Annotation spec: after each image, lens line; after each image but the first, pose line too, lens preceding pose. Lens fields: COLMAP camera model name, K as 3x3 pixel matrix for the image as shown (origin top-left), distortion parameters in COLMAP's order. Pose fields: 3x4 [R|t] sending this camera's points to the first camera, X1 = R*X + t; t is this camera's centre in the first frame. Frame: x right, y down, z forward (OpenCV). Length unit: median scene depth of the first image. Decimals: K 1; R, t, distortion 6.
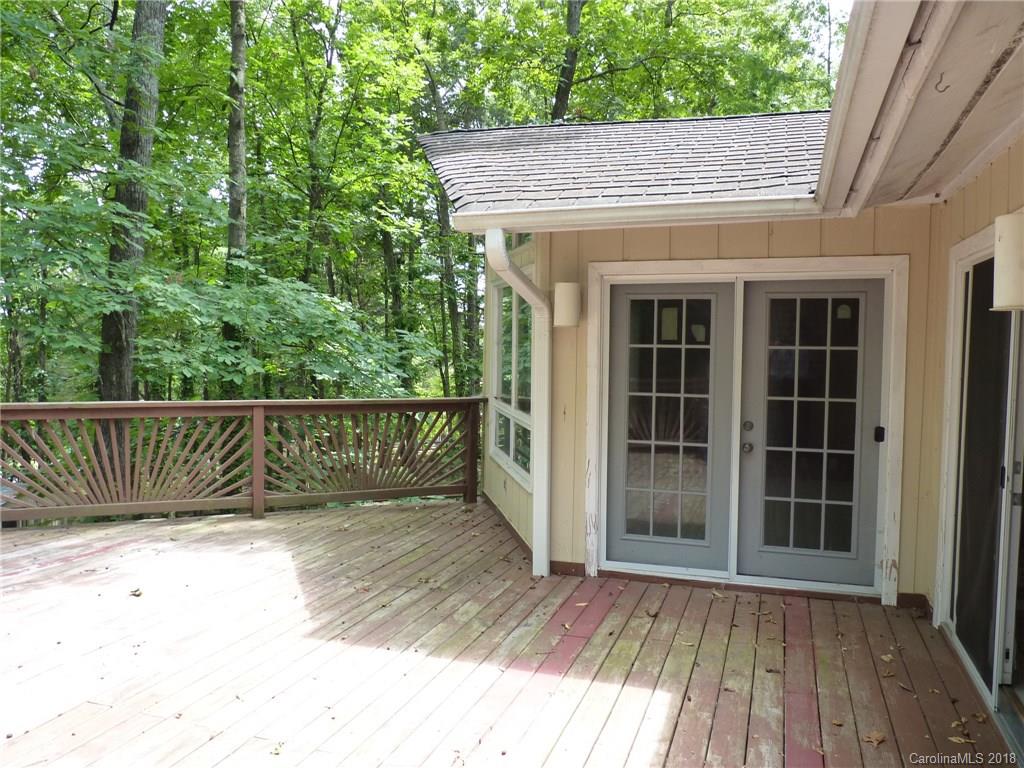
lens RADIAL K [[828.8, 0, 511.8], [0, 828.8, 385.2], [0, 0, 1]] dist [-0.018531, 0.013559]
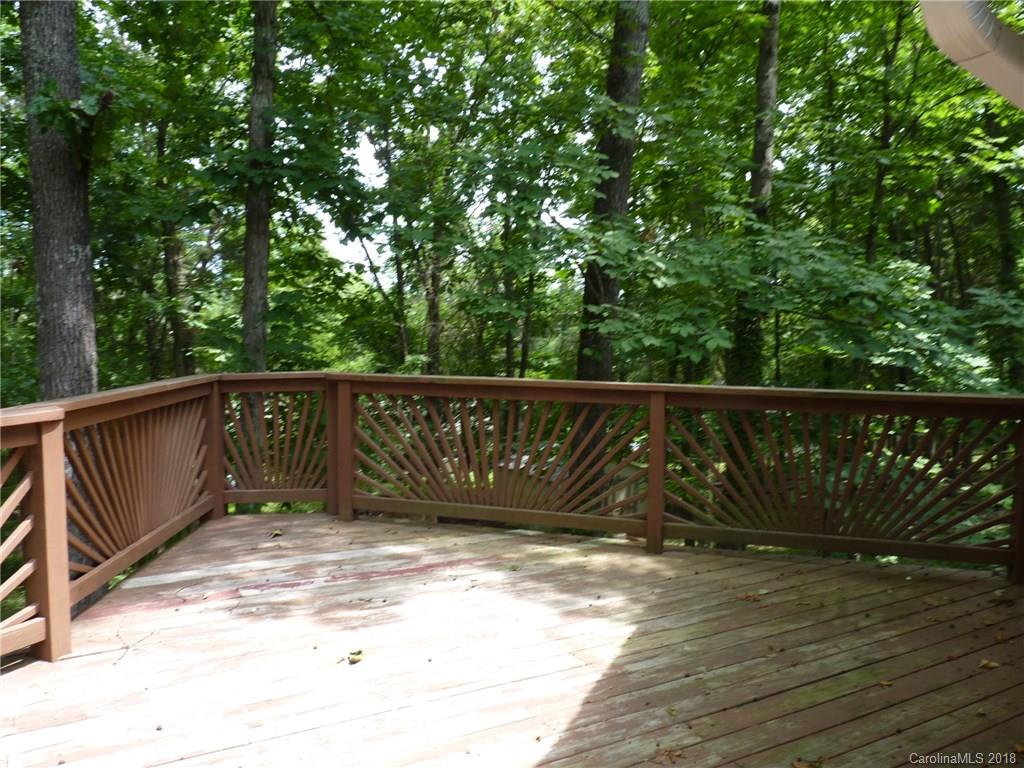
lens RADIAL K [[828.8, 0, 514.2], [0, 828.8, 384.7], [0, 0, 1]] dist [-0.018531, 0.013559]
pose [[0.757267, 0.044515, -0.651587, 0.046086], [-0.033698, 0.999009, 0.029086, 0.002760], [0.652235, -0.000069, 0.758016, 0.342779]]
